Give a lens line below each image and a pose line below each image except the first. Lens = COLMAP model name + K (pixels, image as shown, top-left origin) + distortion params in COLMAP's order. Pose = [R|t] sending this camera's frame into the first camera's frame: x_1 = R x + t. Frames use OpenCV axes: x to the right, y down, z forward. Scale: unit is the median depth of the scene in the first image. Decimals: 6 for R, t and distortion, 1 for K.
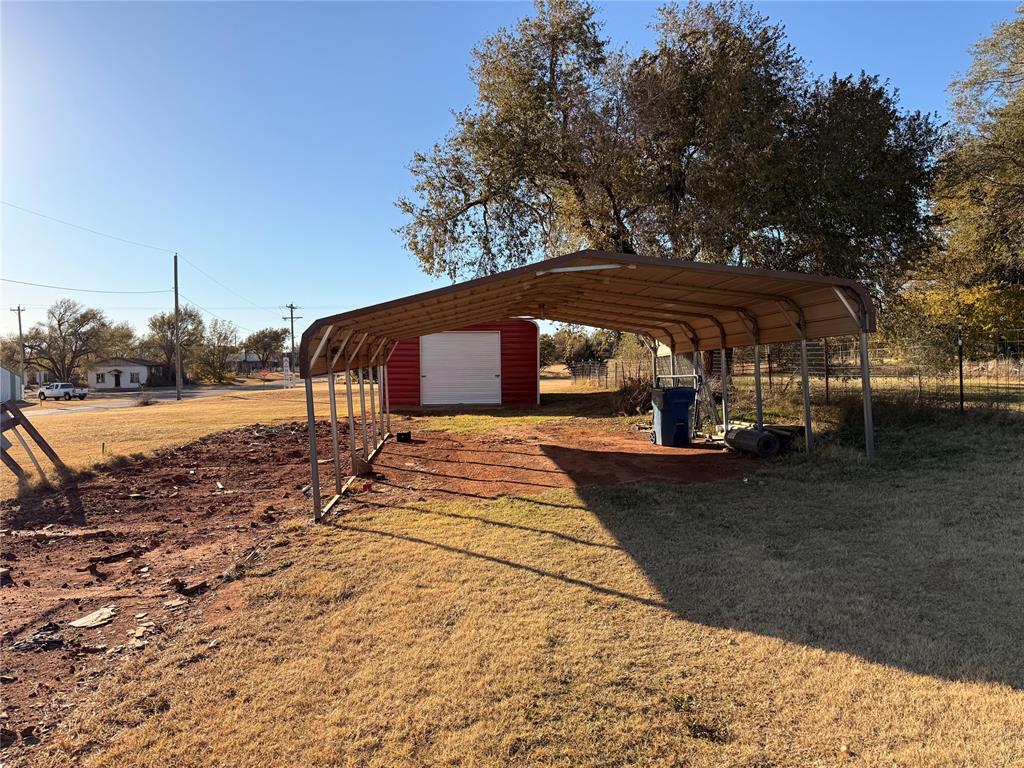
lens RADIAL K [[709.8, 0, 512.0], [0, 709.8, 384.0], [0, 0, 1]] dist [0.000660, -0.001417]
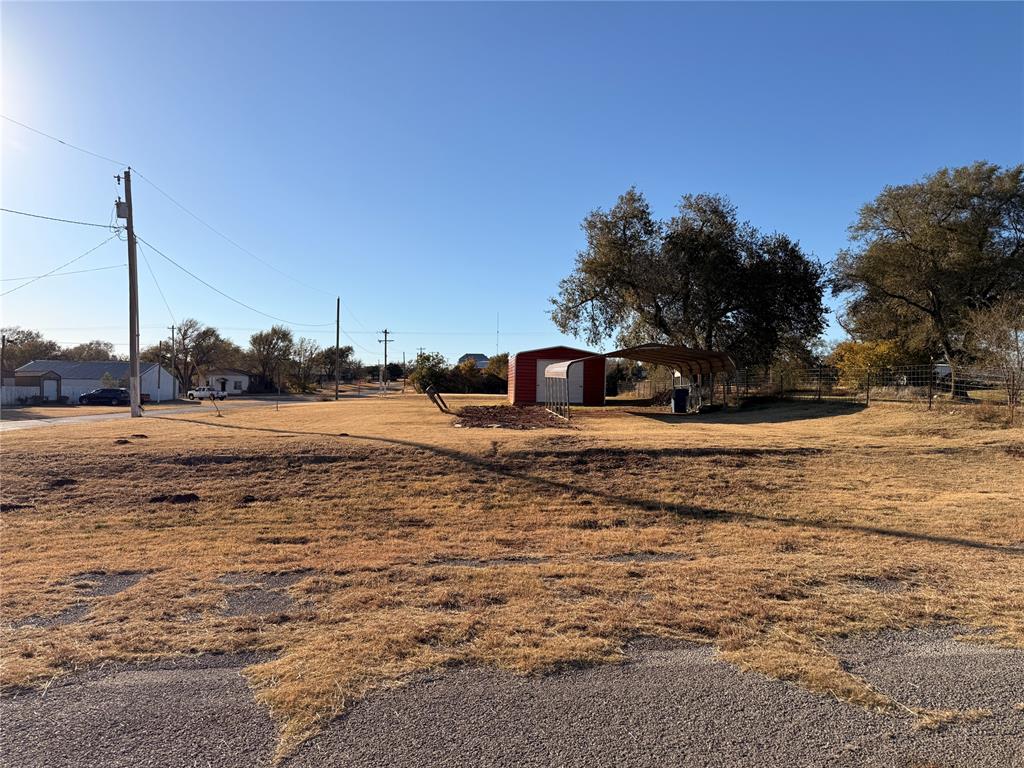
lens RADIAL K [[709.8, 0, 512.0], [0, 709.8, 384.0], [0, 0, 1]] dist [0.000660, -0.001417]
pose [[0.999007, 0.031003, -0.031984, -0.169732], [-0.031946, 0.999057, -0.029393, 0.047990], [0.031042, 0.030386, 0.999056, -0.909257]]
